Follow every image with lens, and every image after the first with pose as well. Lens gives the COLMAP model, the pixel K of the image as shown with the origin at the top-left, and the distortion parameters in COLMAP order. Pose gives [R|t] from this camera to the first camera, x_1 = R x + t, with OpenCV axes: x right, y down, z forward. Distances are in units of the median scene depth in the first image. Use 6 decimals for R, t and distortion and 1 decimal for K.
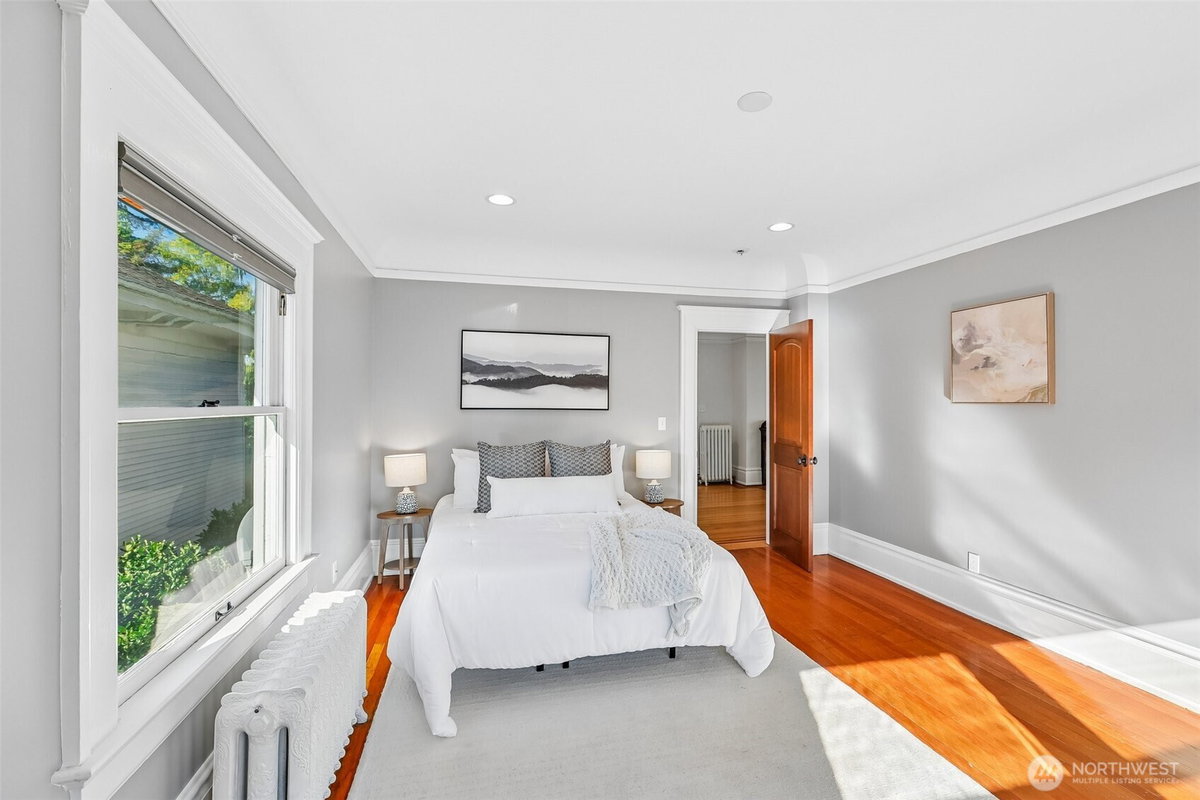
lens RADIAL K [[531.6, 0, 603.2], [0, 531.6, 399.8], [0, 0, 1]] dist [-0.000792, 0.001022]
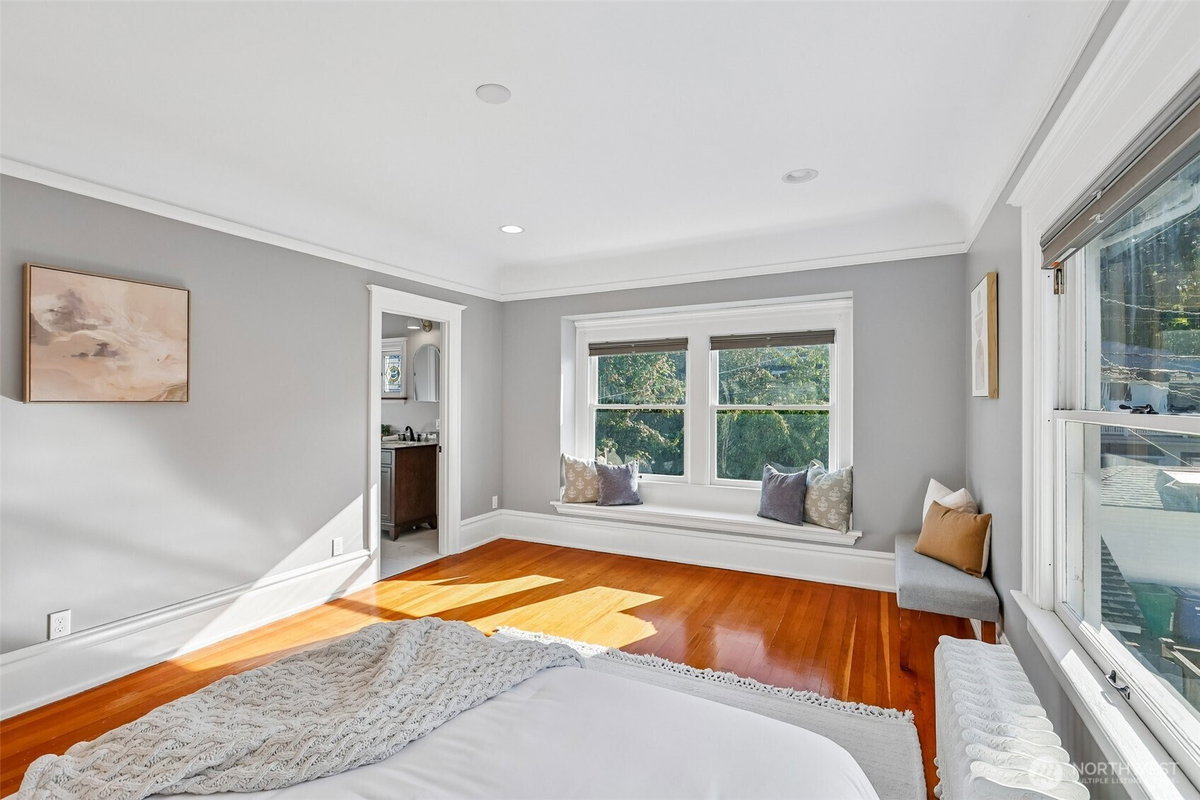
lens RADIAL K [[531.6, 0, 608.4], [0, 531.6, 399.3], [0, 0, 1]] dist [-0.000792, 0.001022]
pose [[-0.760277, 0.004002, 0.649587, -0.355442], [-0.002080, 0.999961, -0.008595, 0.007340], [-0.649596, -0.007886, -0.760239, 1.132353]]
